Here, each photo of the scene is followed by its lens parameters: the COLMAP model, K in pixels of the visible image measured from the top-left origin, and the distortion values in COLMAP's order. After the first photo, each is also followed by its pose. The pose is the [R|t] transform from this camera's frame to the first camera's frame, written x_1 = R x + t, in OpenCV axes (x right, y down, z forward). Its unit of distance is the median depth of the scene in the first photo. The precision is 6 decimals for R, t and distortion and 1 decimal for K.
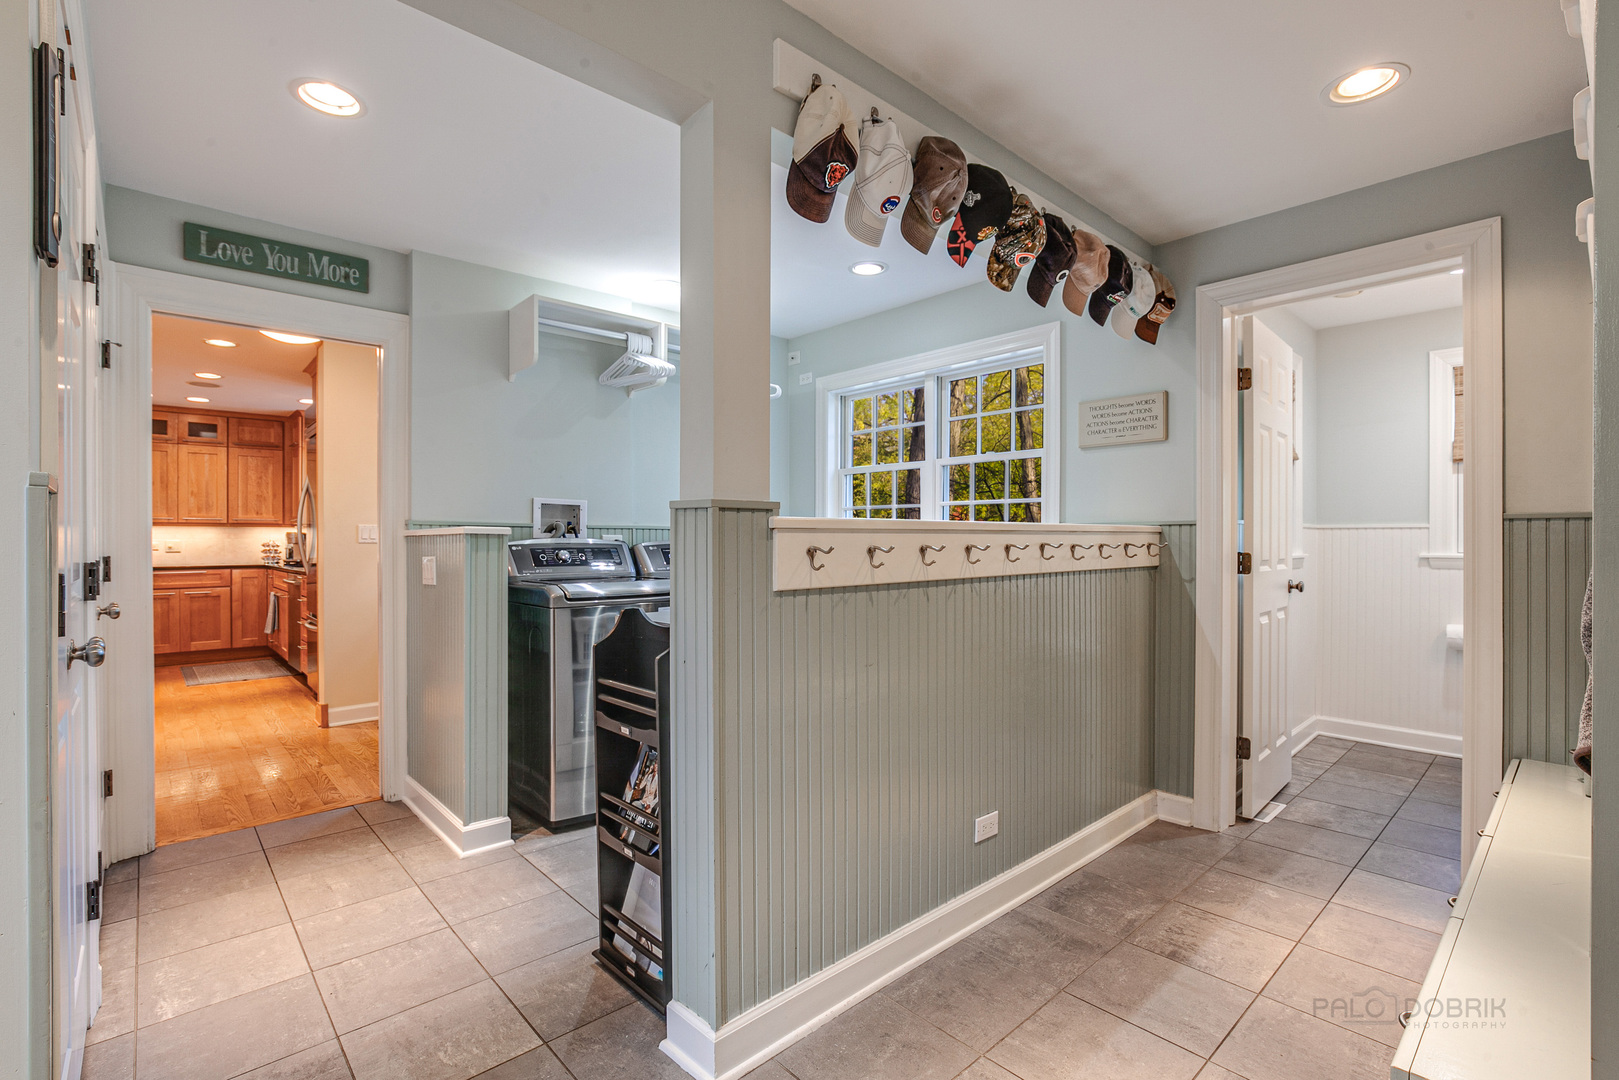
lens RADIAL K [[738.5, 0, 806.1], [0, 738.5, 539.3], [0, 0, 1]] dist [-0.005412, 0.000055]
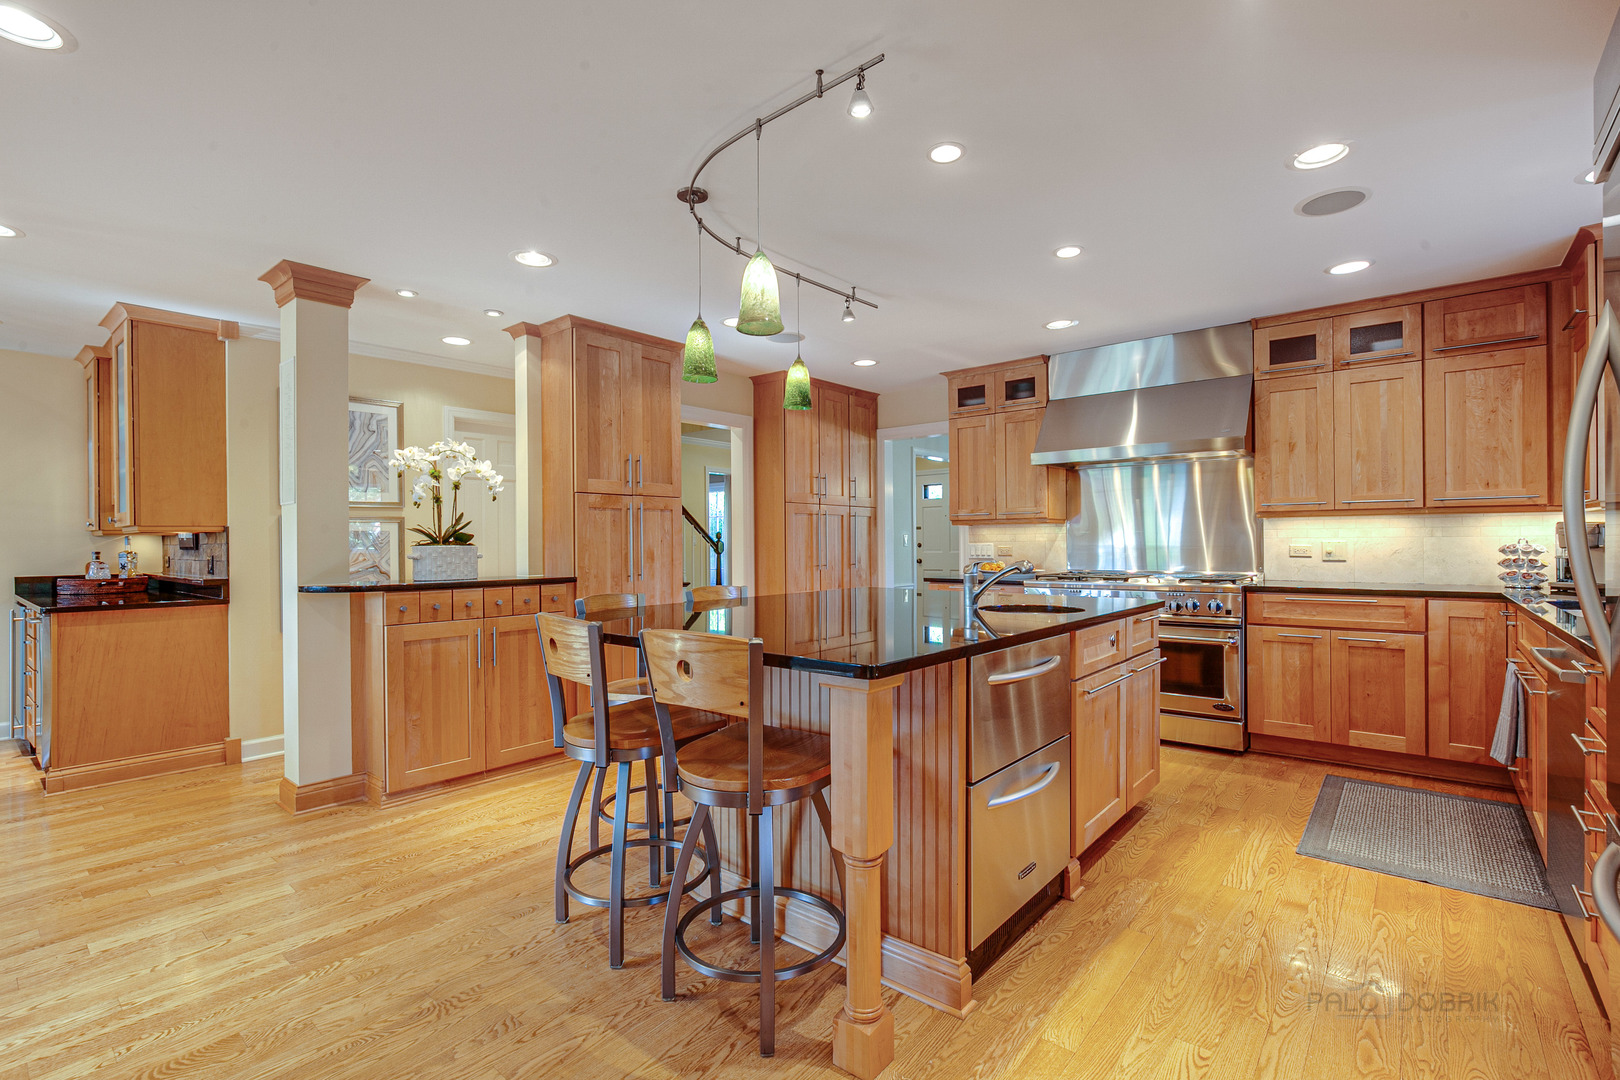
lens RADIAL K [[738.9, 0, 807.1], [0, 738.9, 541.5], [0, 0, 1]] dist [-0.005412, 0.000055]
pose [[0.140438, 0.000479, -0.990089, -0.338246], [0.006978, 0.999975, 0.001473, -0.001809], [0.990065, -0.007116, 0.140431, 0.502826]]
